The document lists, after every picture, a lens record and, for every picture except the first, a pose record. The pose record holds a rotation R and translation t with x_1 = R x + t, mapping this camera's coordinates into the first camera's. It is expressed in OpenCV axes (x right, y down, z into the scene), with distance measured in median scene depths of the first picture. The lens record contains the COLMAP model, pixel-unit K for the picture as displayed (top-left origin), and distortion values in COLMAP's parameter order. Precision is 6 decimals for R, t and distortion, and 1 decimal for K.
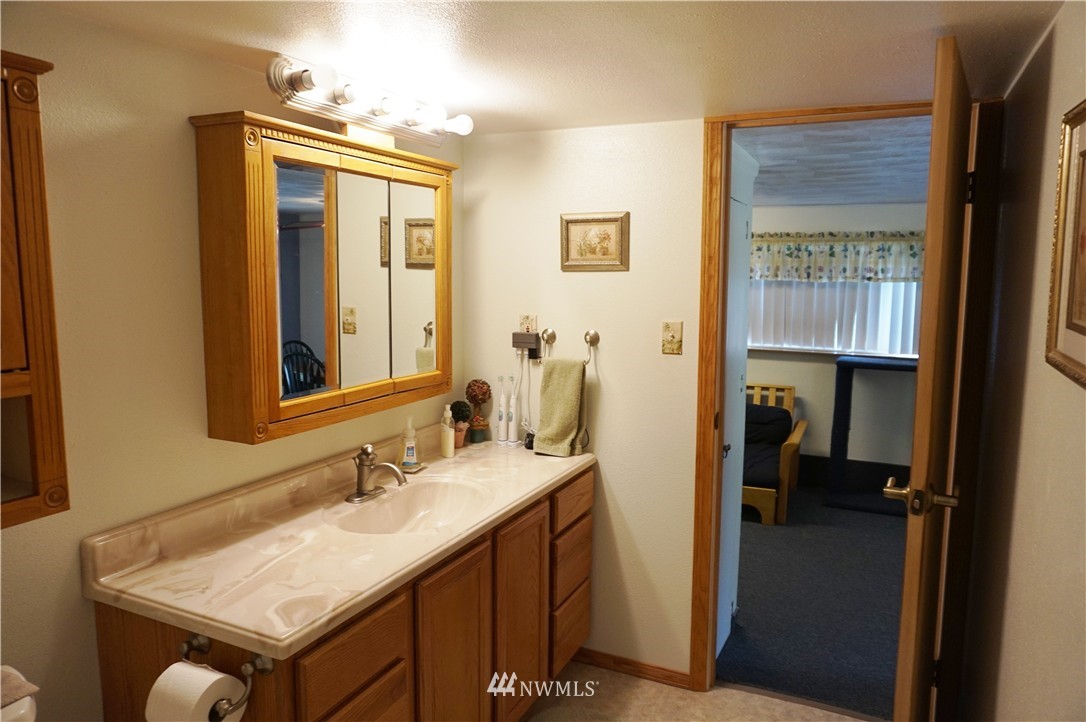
lens RADIAL K [[727.9, 0, 544.2], [0, 727.9, 361.0], [0, 0, 1]] dist [-0.054002, 0.031263]
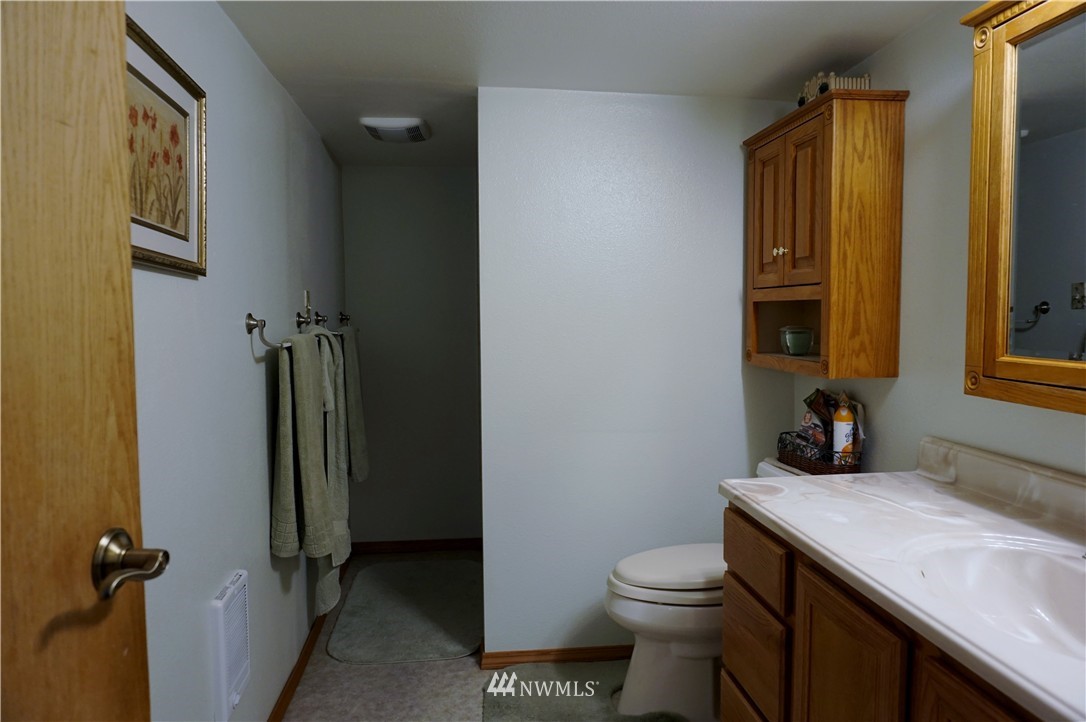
lens RADIAL K [[727.9, 0, 543.4], [0, 727.9, 358.6], [0, 0, 1]] dist [-0.054002, 0.031263]
pose [[-0.850563, 0.034242, -0.524757, 0.499092], [-0.061747, 0.984472, 0.164323, -0.038508], [0.522235, 0.172169, -0.835241, 1.486272]]
